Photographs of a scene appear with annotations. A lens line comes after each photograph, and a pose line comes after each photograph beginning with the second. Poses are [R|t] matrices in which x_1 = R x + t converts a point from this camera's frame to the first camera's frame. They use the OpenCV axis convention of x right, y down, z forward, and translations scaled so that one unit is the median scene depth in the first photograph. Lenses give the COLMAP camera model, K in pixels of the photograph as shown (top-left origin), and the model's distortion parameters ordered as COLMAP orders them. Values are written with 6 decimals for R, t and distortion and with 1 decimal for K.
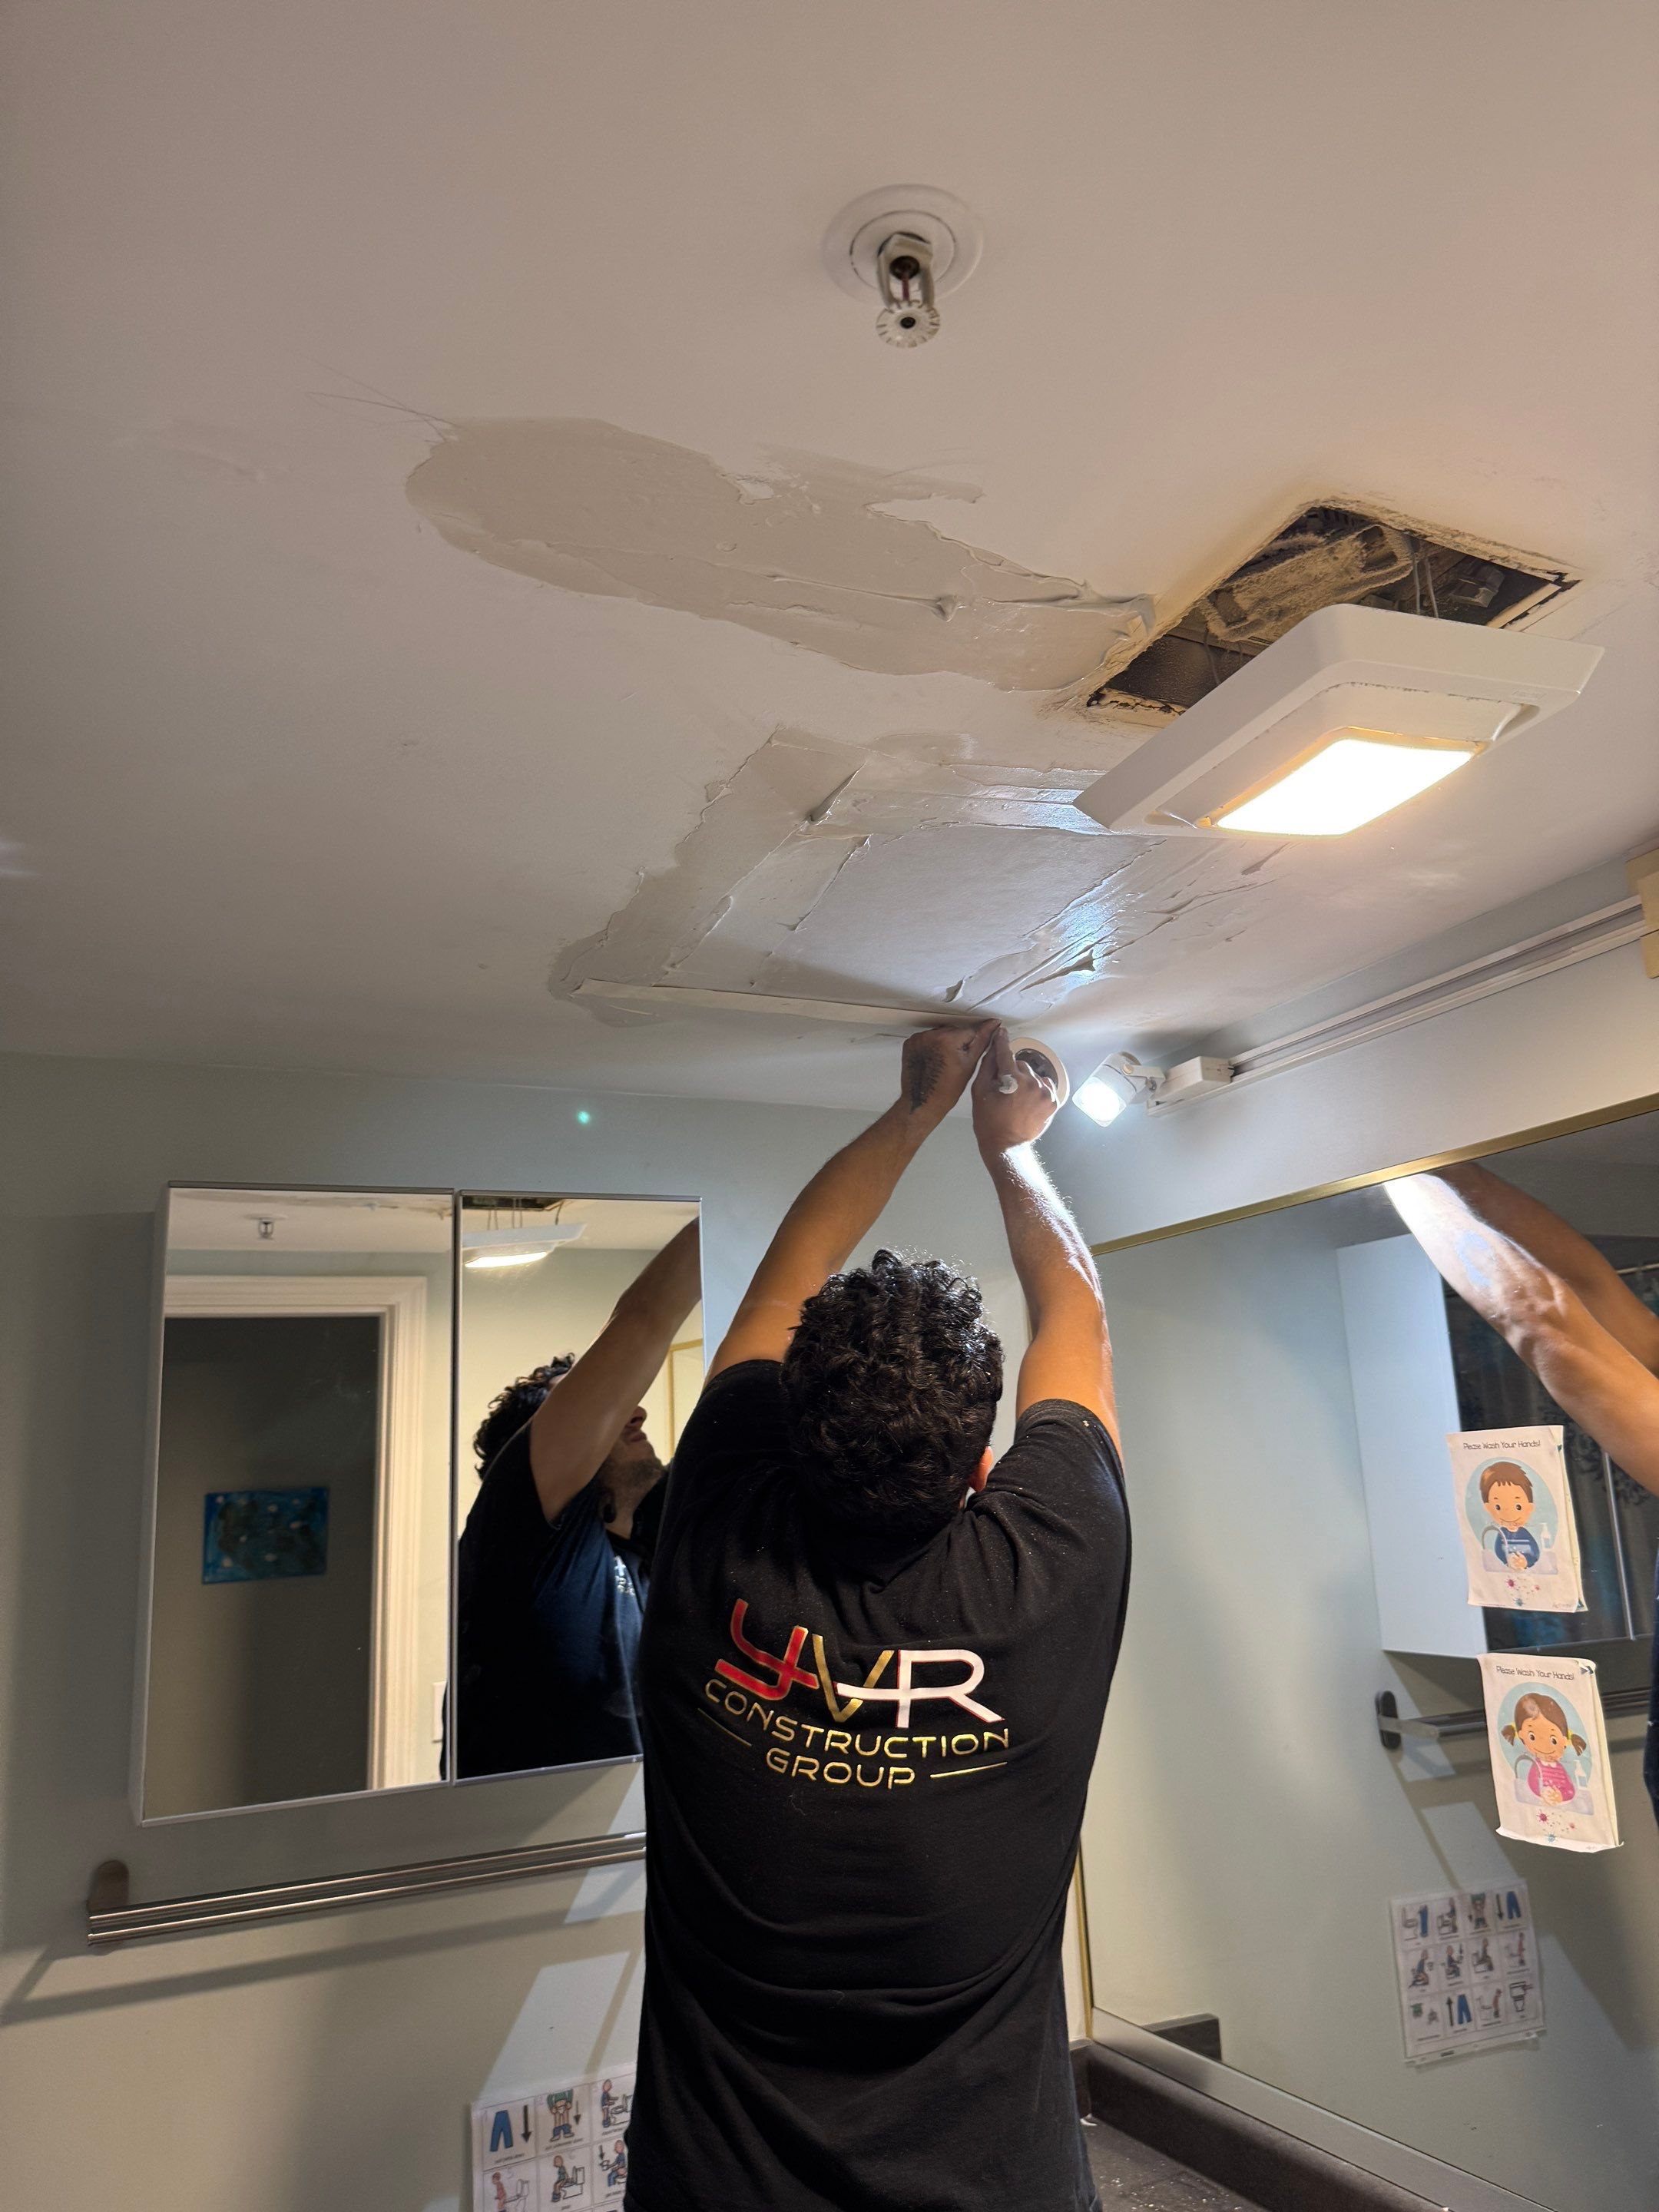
lens RADIAL K [[1599.0, 0, 848.6], [0, 1599.0, 1112.5], [0, 0, 1]] dist [0.062574, -0.113024]
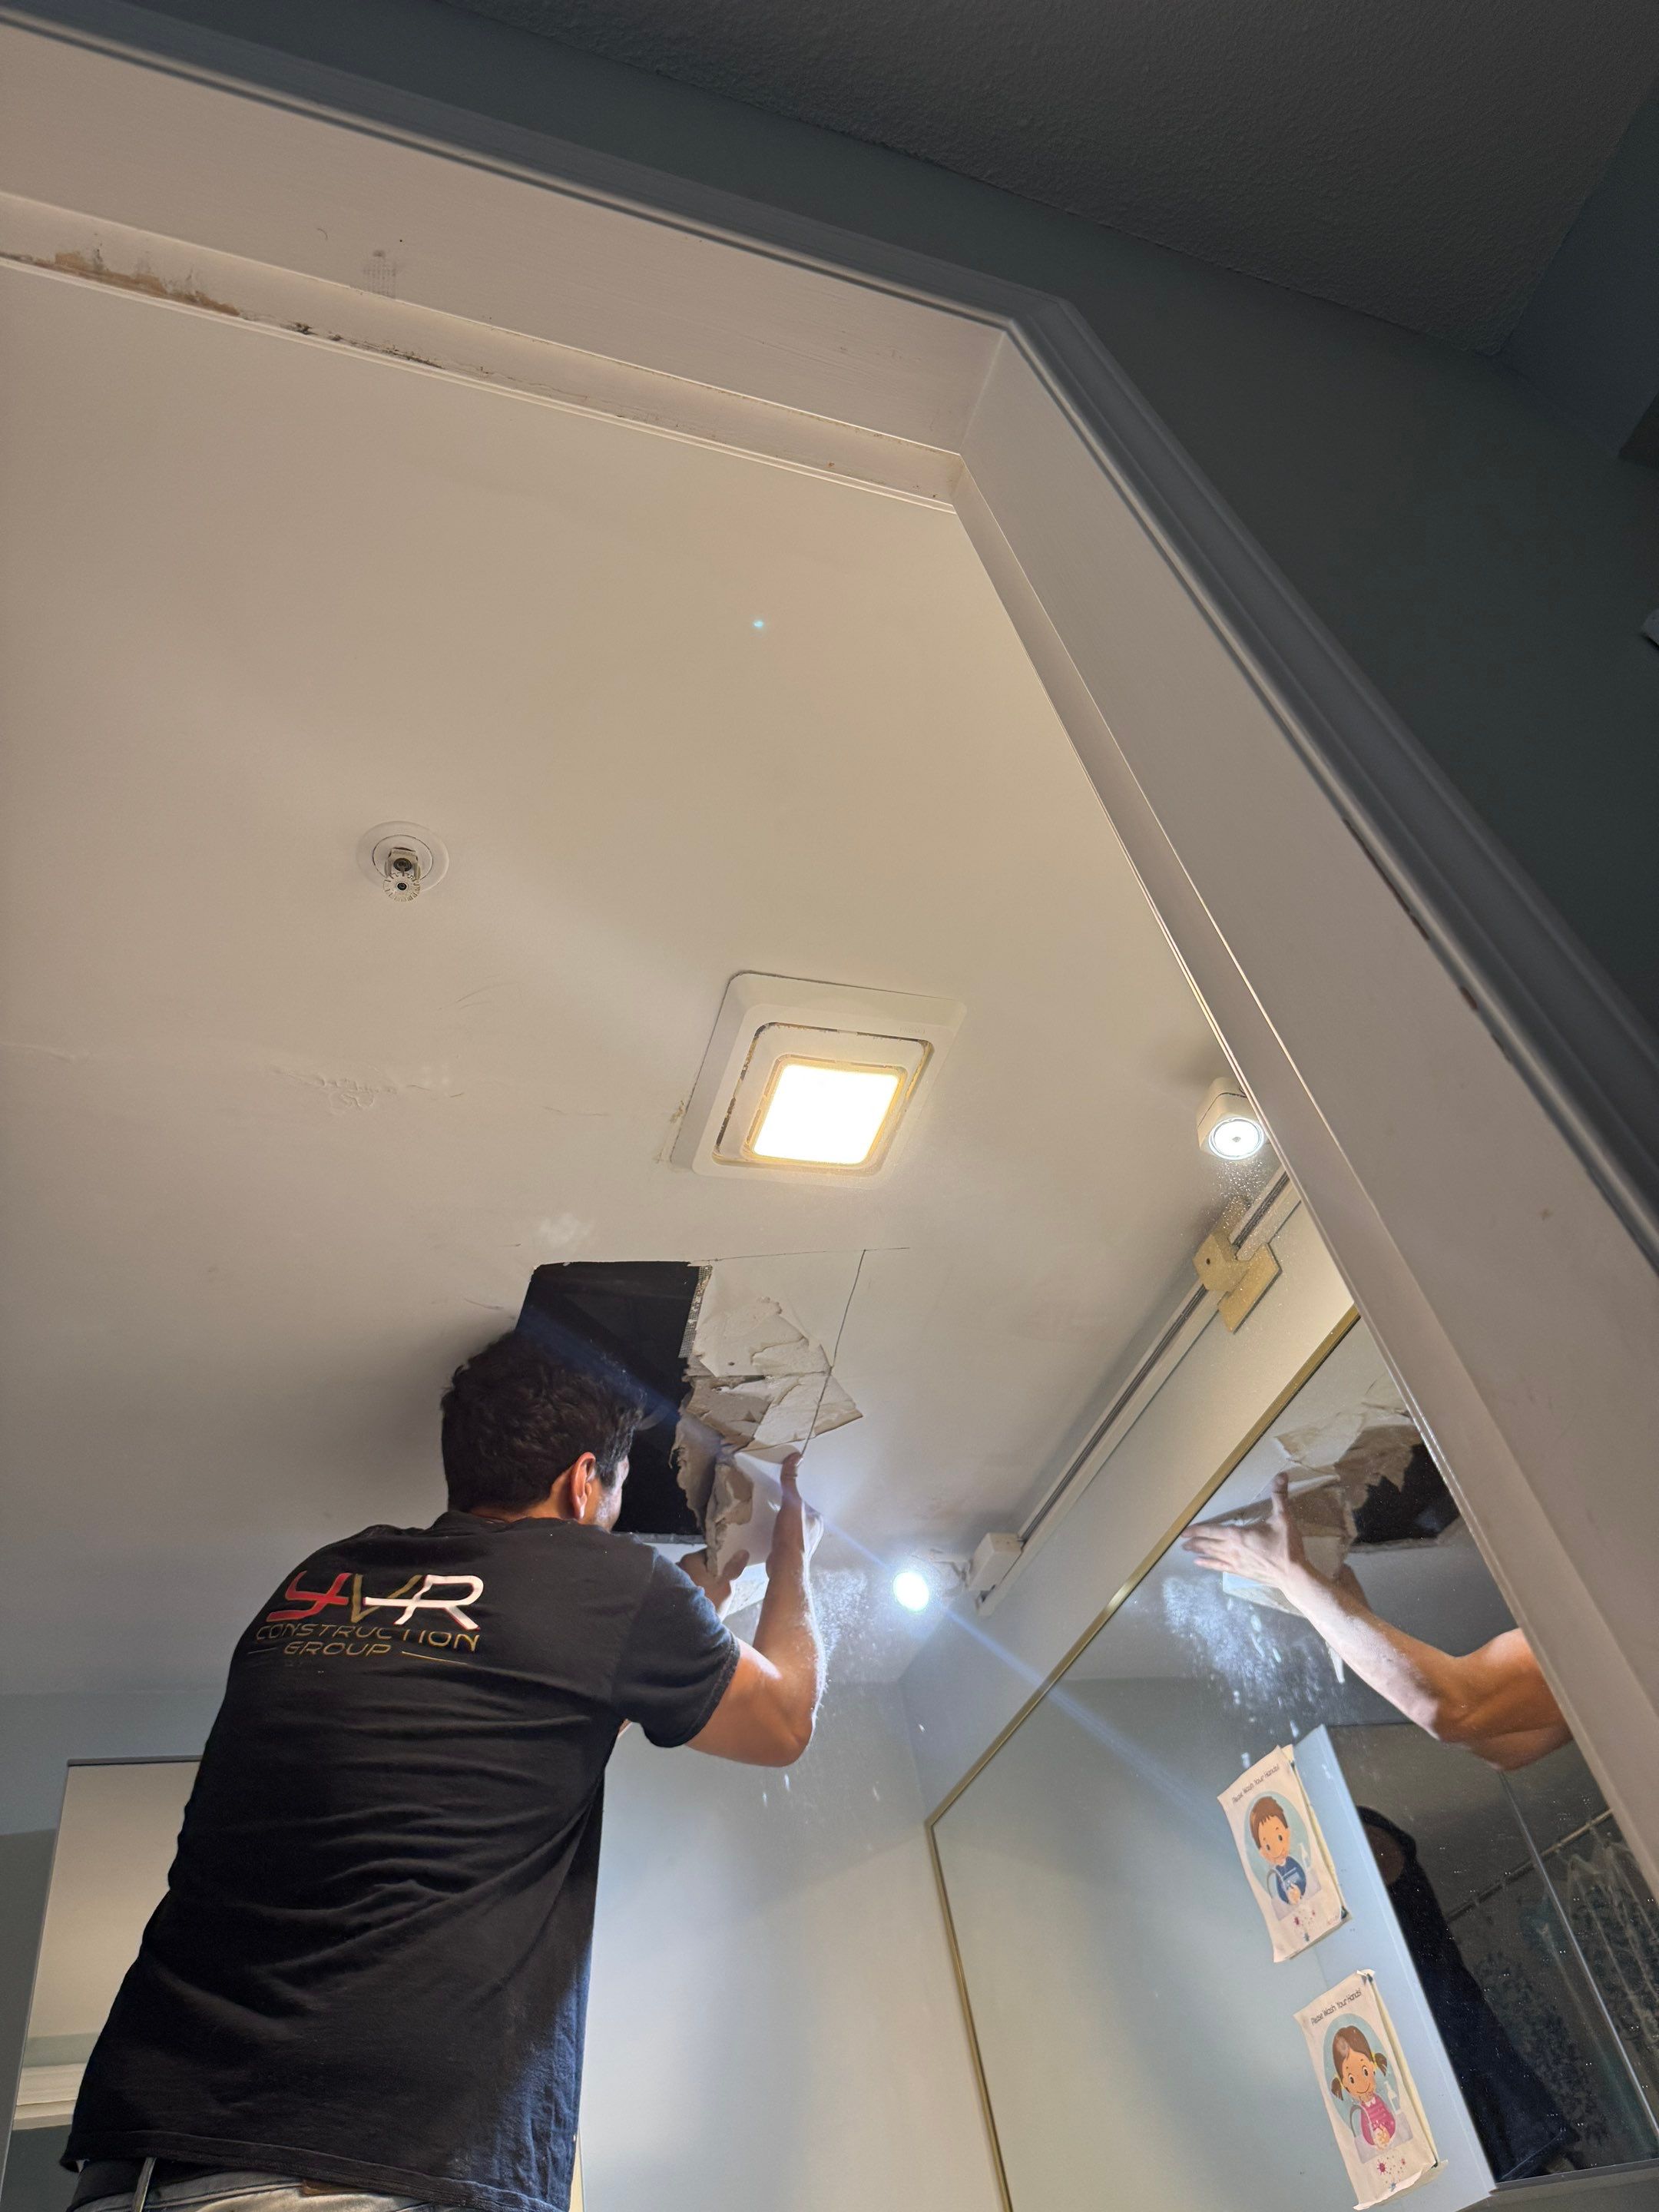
lens RADIAL K [[1648.3, 0, 830.6], [0, 1648.3, 1139.2], [0, 0, 1]] dist [0.111005, -0.082424]
pose [[0.984083, -0.176976, -0.016143, 0.227240], [0.148046, 0.866676, -0.476397, 0.335836], [0.098302, 0.466424, 0.879082, -0.220692]]
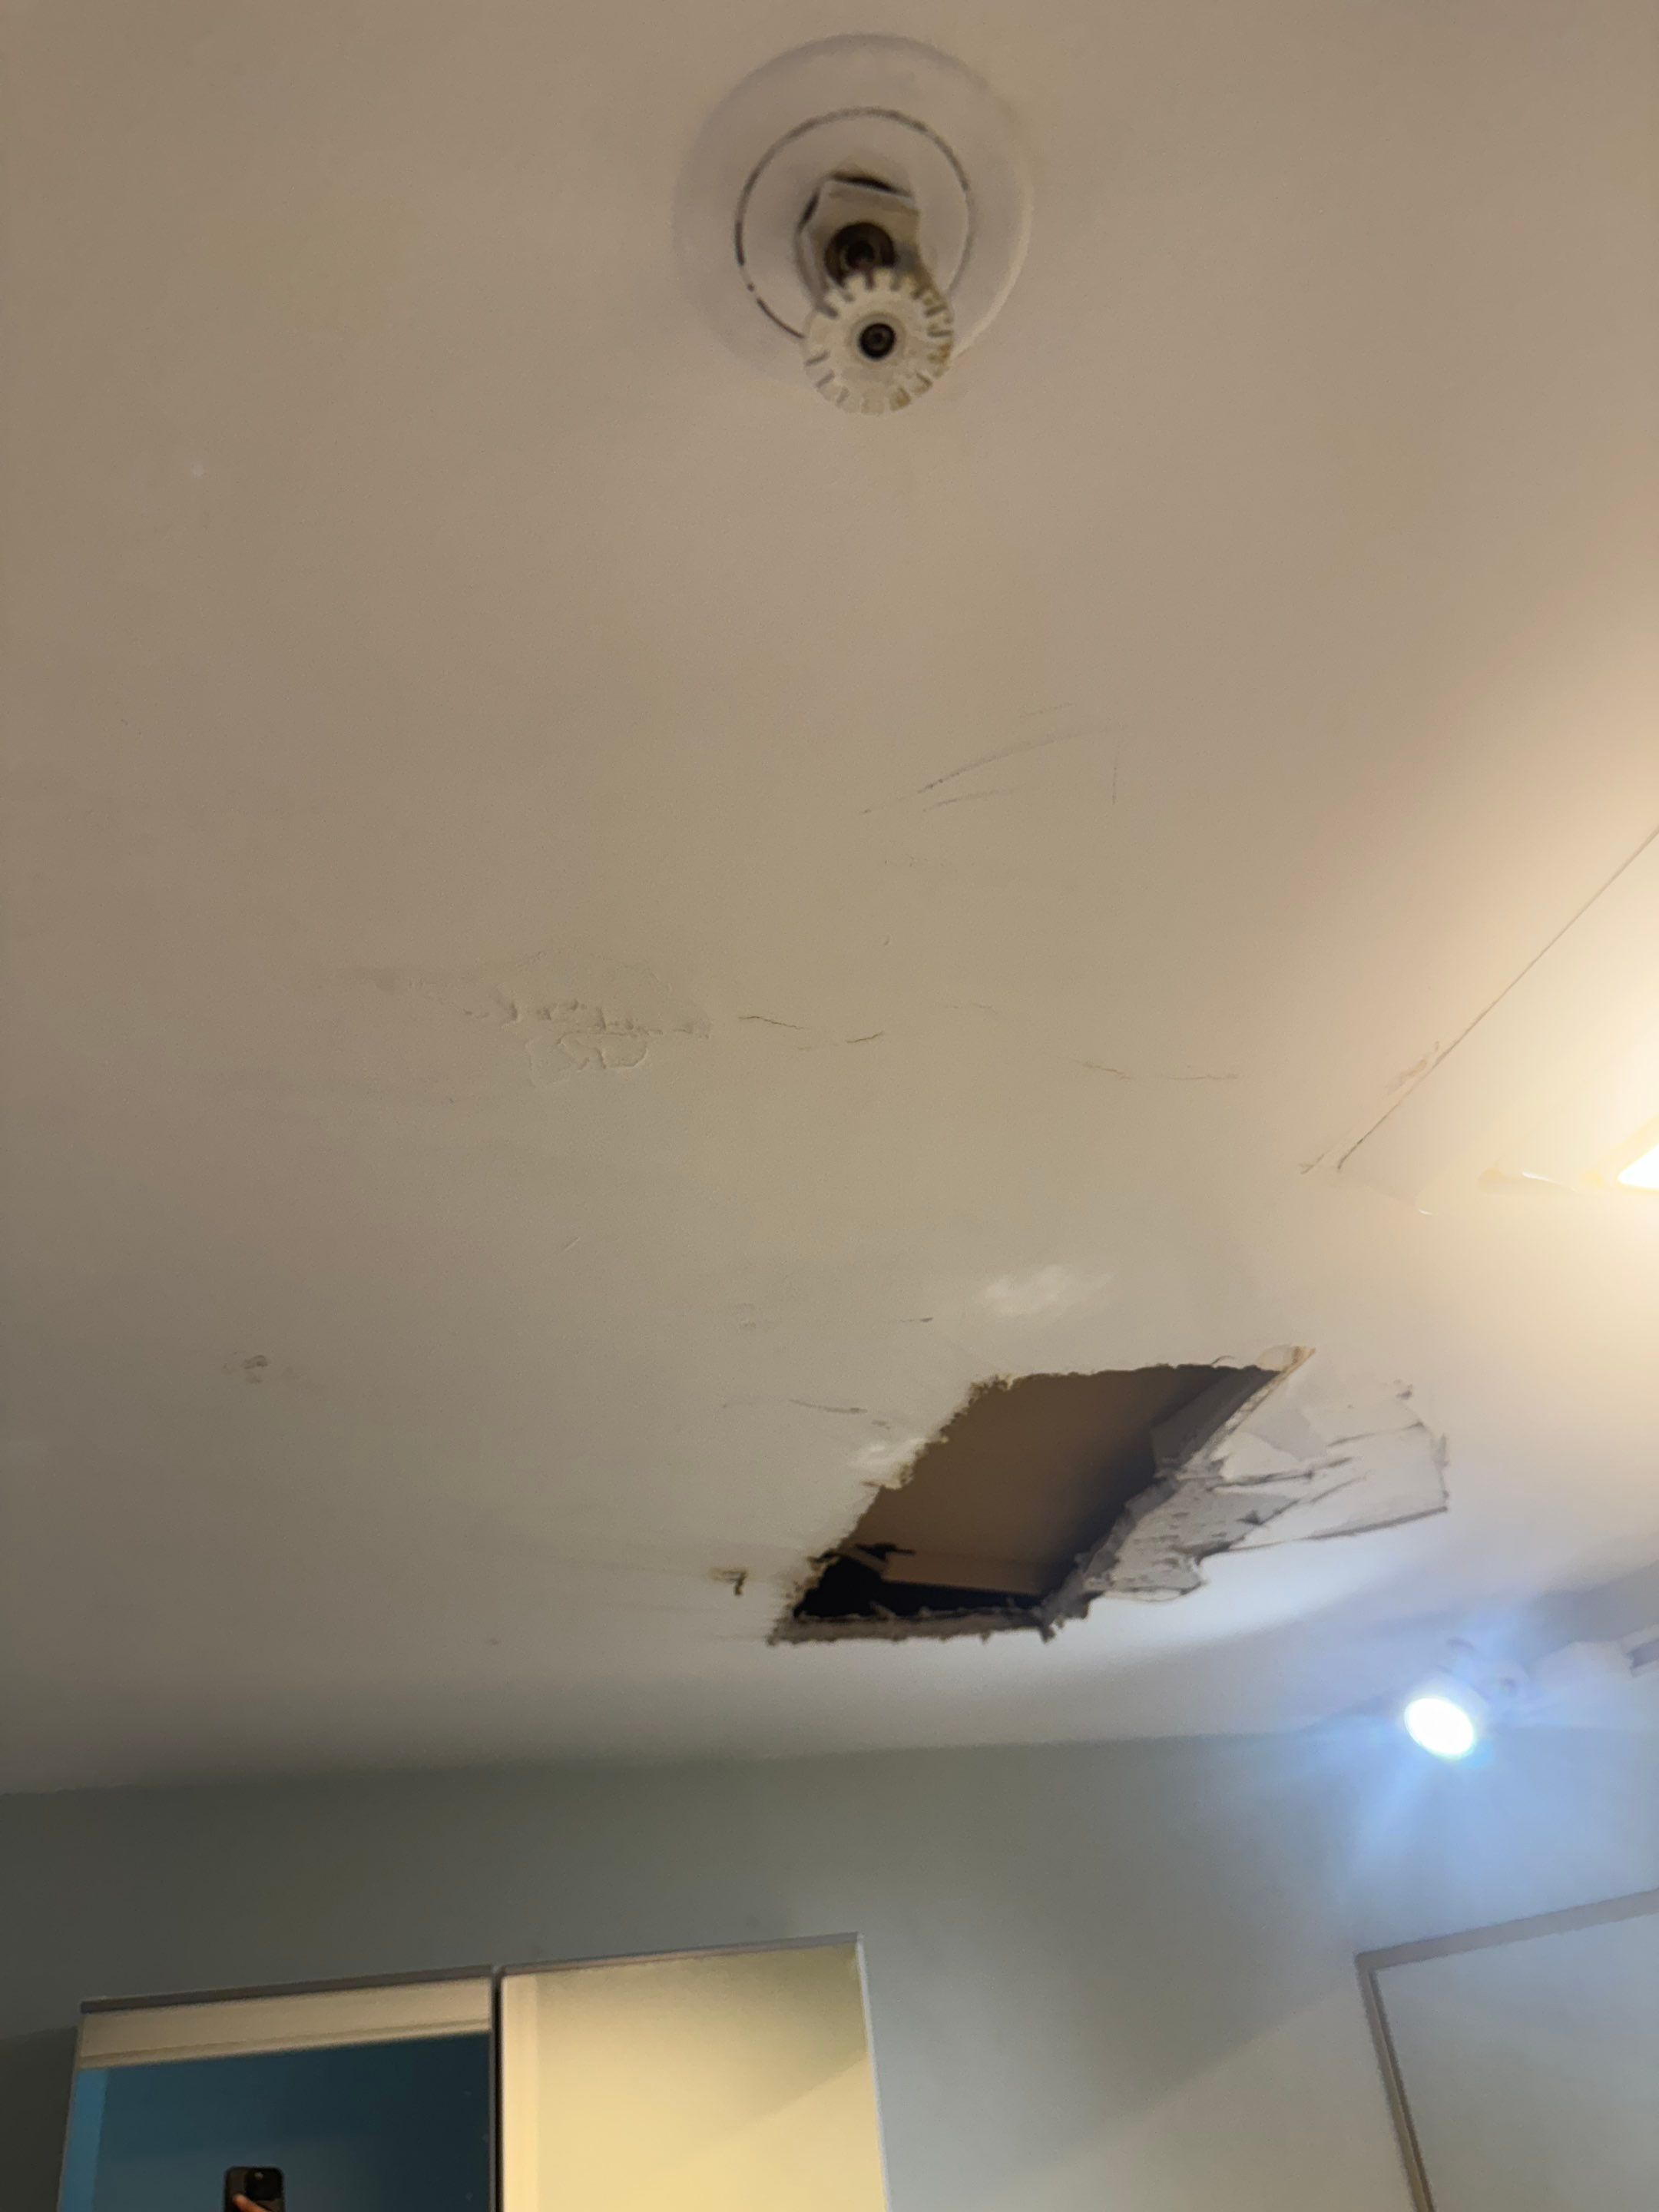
lens RADIAL K [[1575.1, 0, 786.5], [0, 1575.1, 1086.8], [0, 0, 1]] dist [0.218872, -0.352417]
pose [[0.981987, -0.139761, -0.127155, 0.018377], [0.091407, 0.940360, -0.327671, -0.077332], [0.165367, 0.310145, 0.936196, 0.301488]]
